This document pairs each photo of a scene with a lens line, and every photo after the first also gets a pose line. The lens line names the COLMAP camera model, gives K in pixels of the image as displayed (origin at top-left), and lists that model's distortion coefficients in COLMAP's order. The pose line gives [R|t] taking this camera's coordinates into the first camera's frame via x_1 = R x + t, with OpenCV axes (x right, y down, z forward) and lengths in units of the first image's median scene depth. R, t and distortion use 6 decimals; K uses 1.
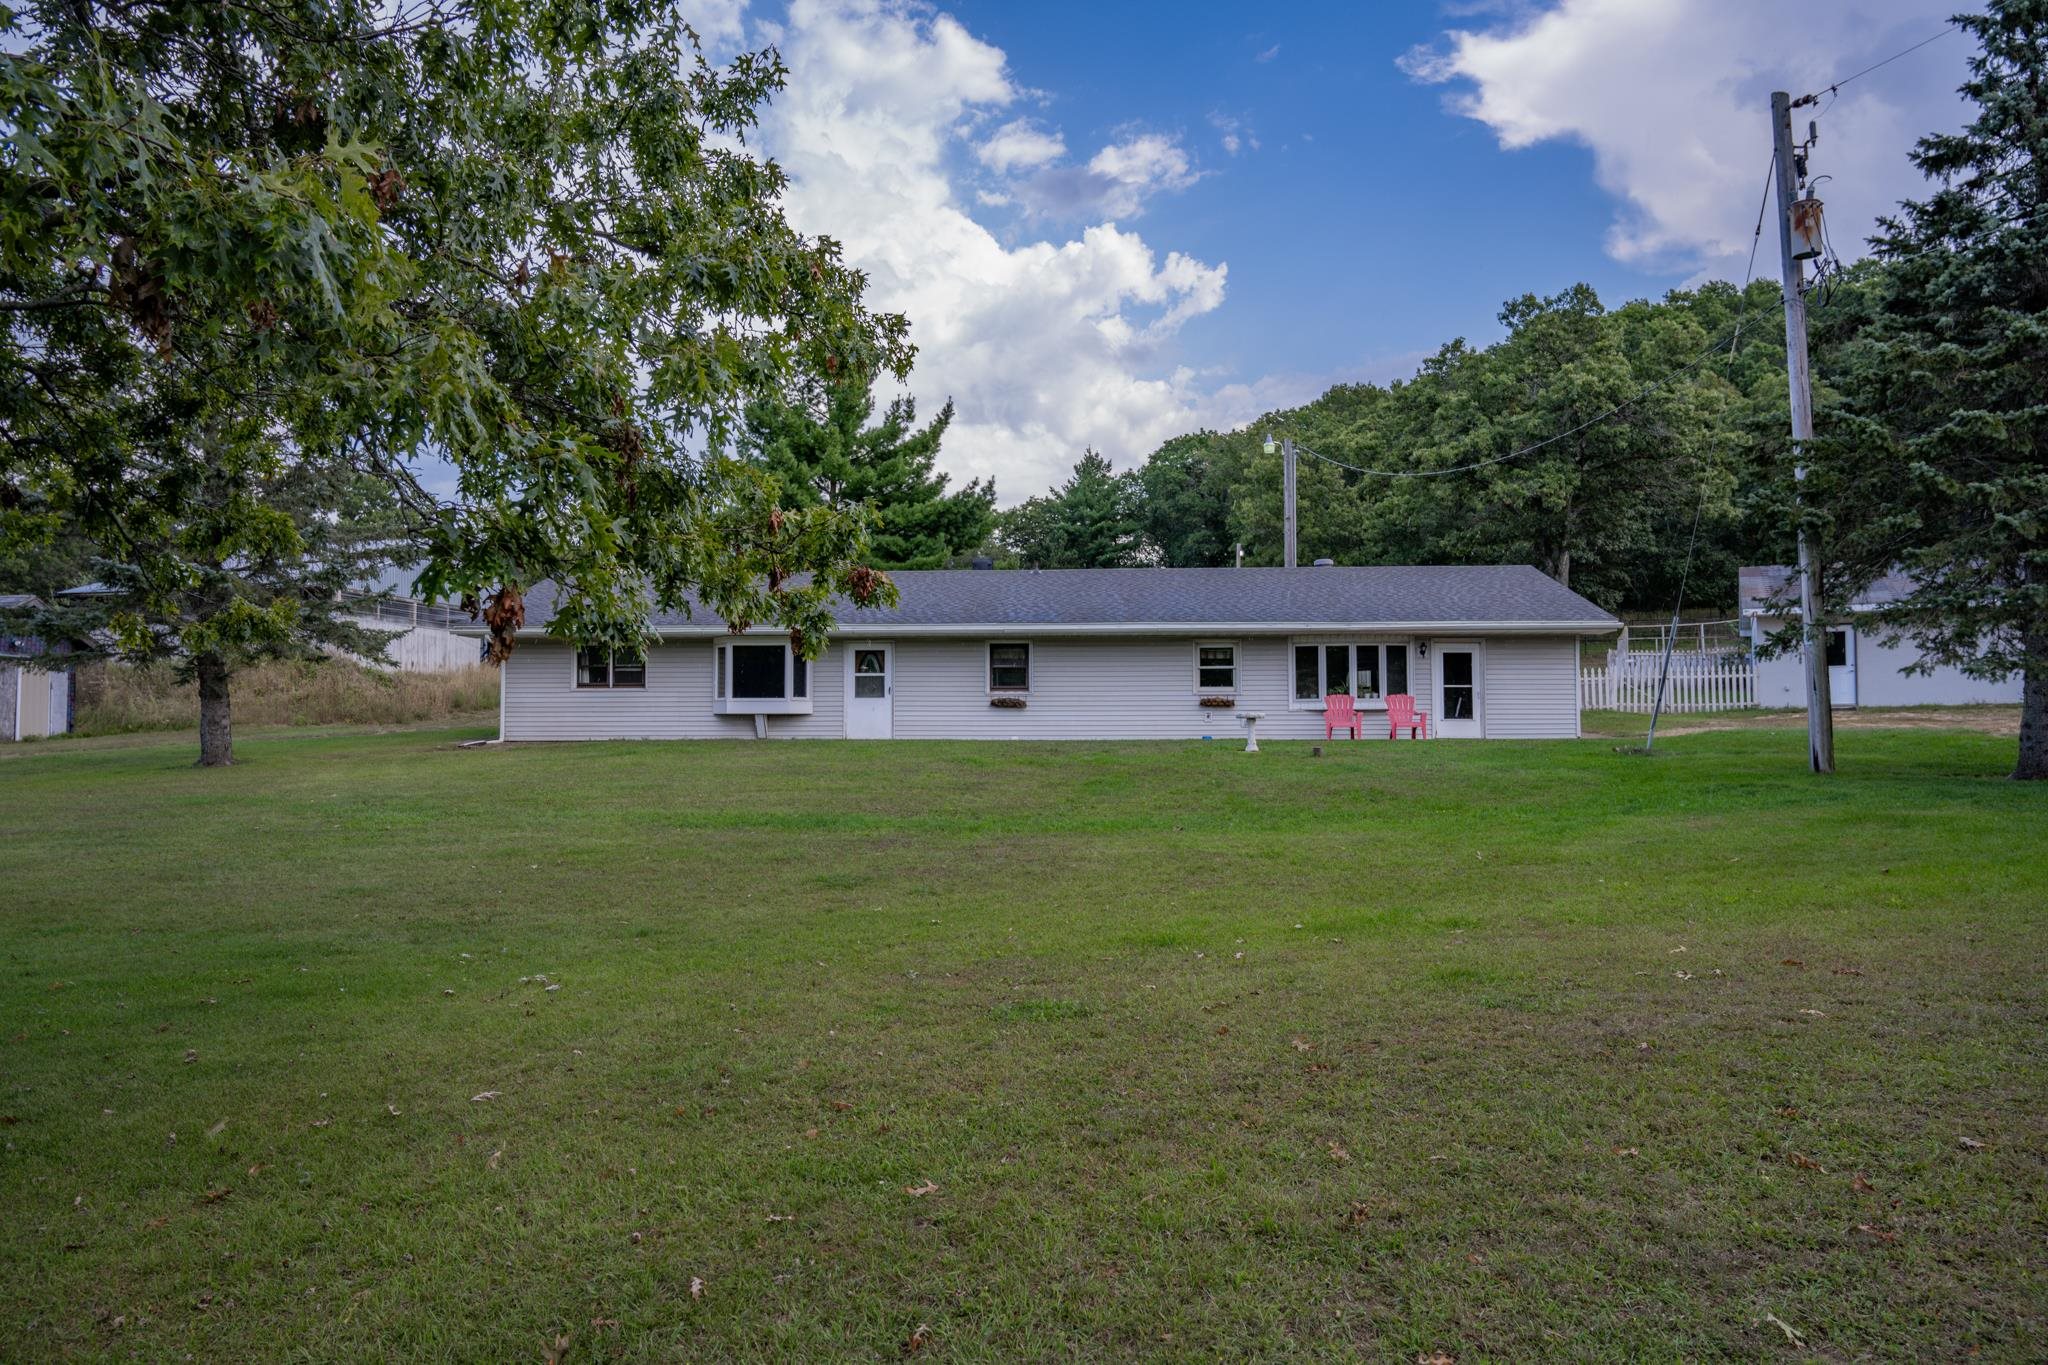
lens RADIAL K [[1402.1, 0, 1024.0], [0, 1402.1, 682.5], [0, 0, 1]] dist [-0.003552, -0.001224]
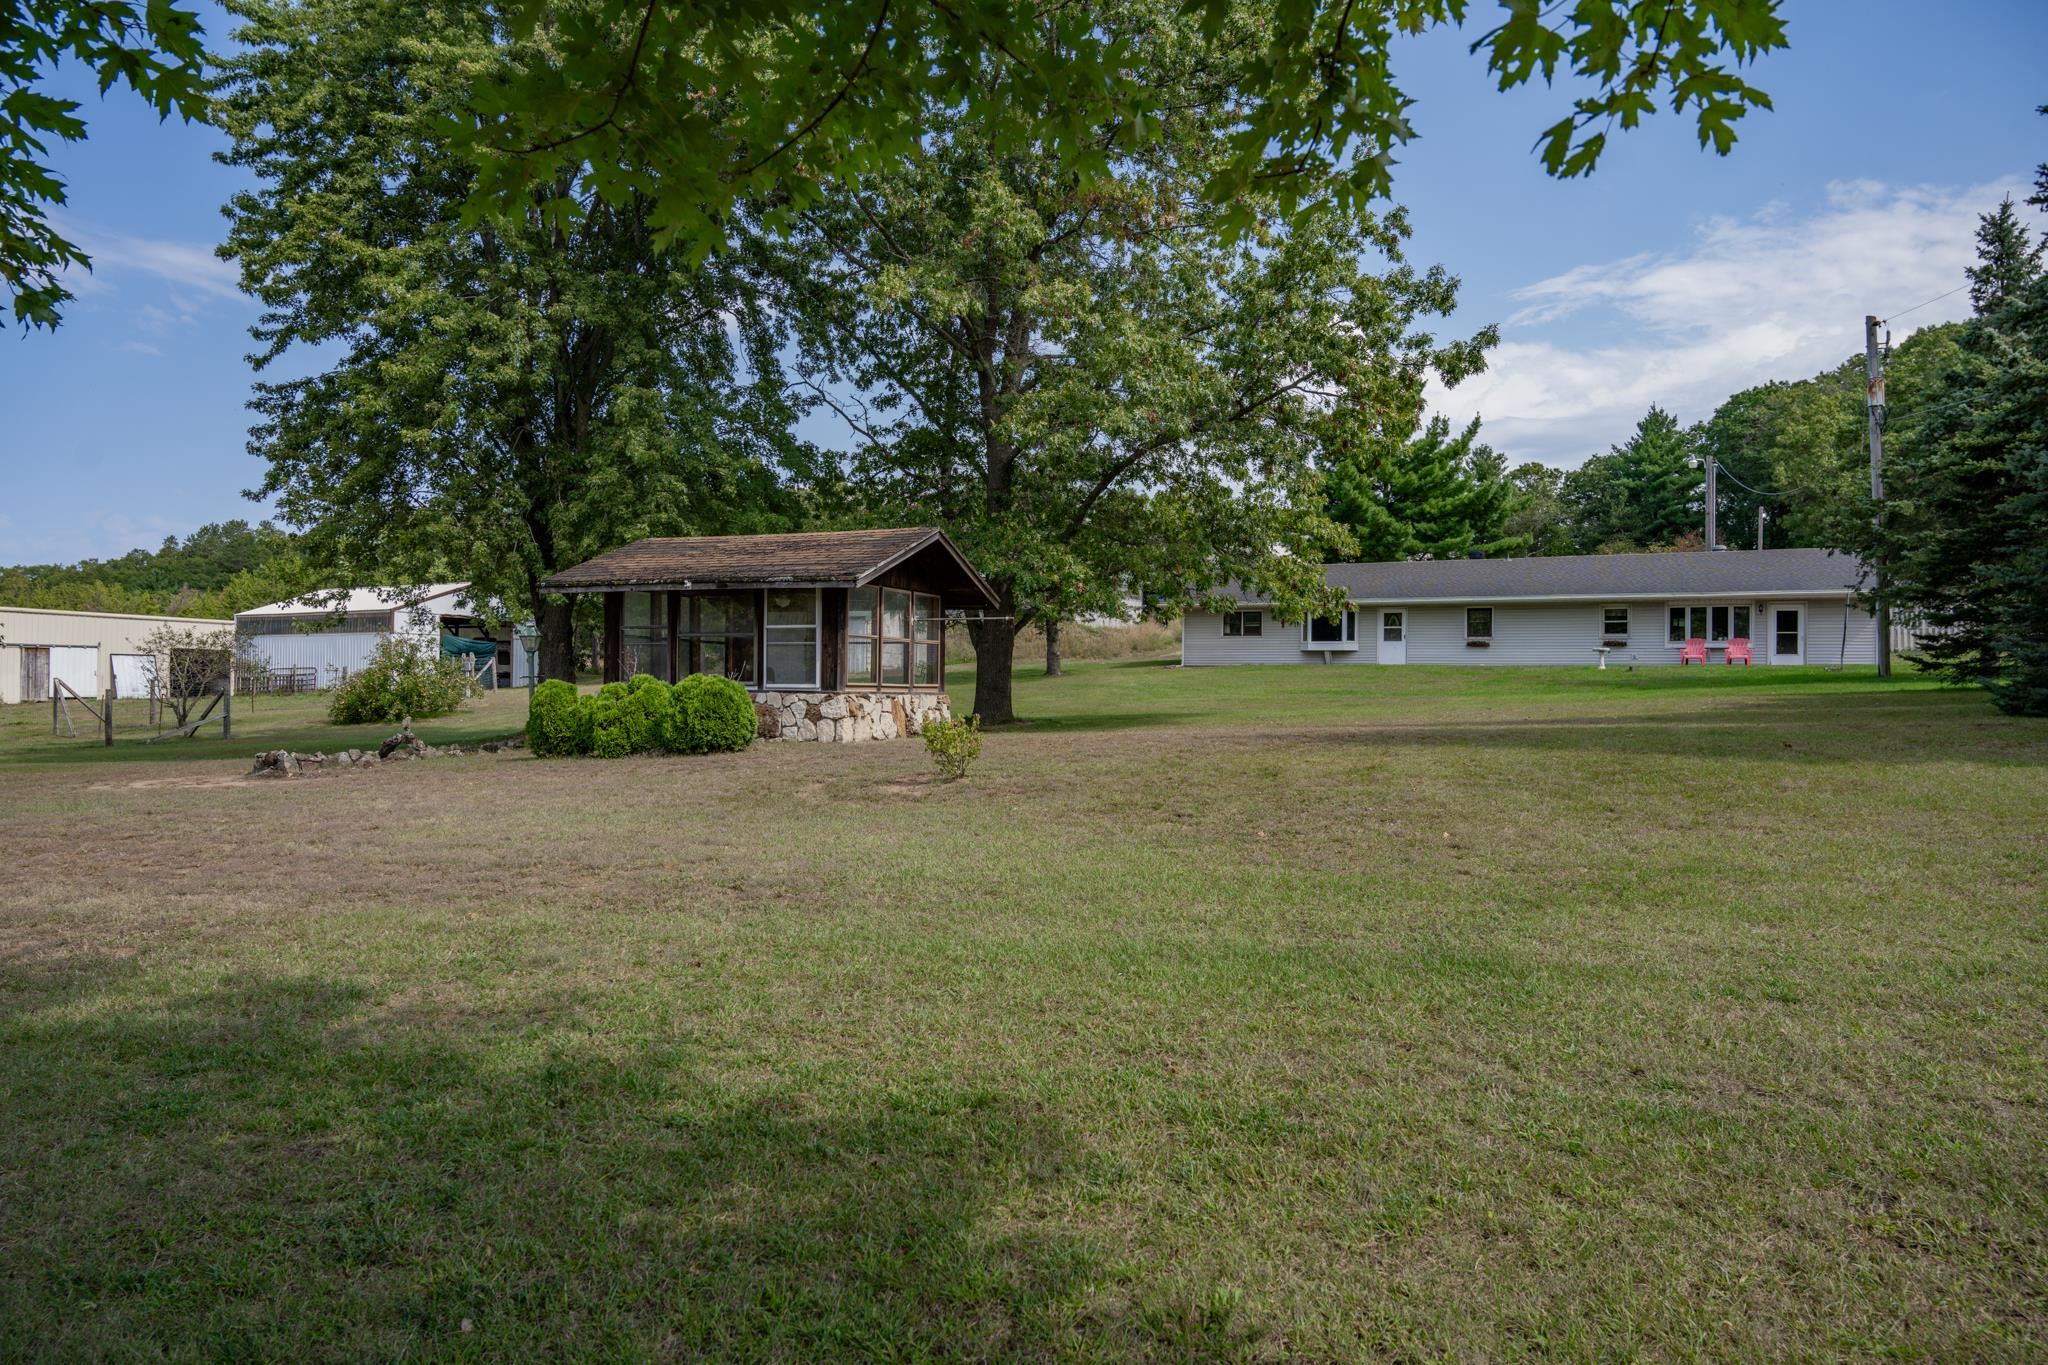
lens RADIAL K [[1388.3, 0, 1006.8], [0, 1388.3, 688.6], [0, 0, 1]] dist [-0.007558, -0.001634]
pose [[0.913263, 0.011471, -0.407210, 0.145243], [0.005088, 0.999204, 0.039559, -0.000521], [0.407340, -0.038199, 0.912478, -0.709847]]
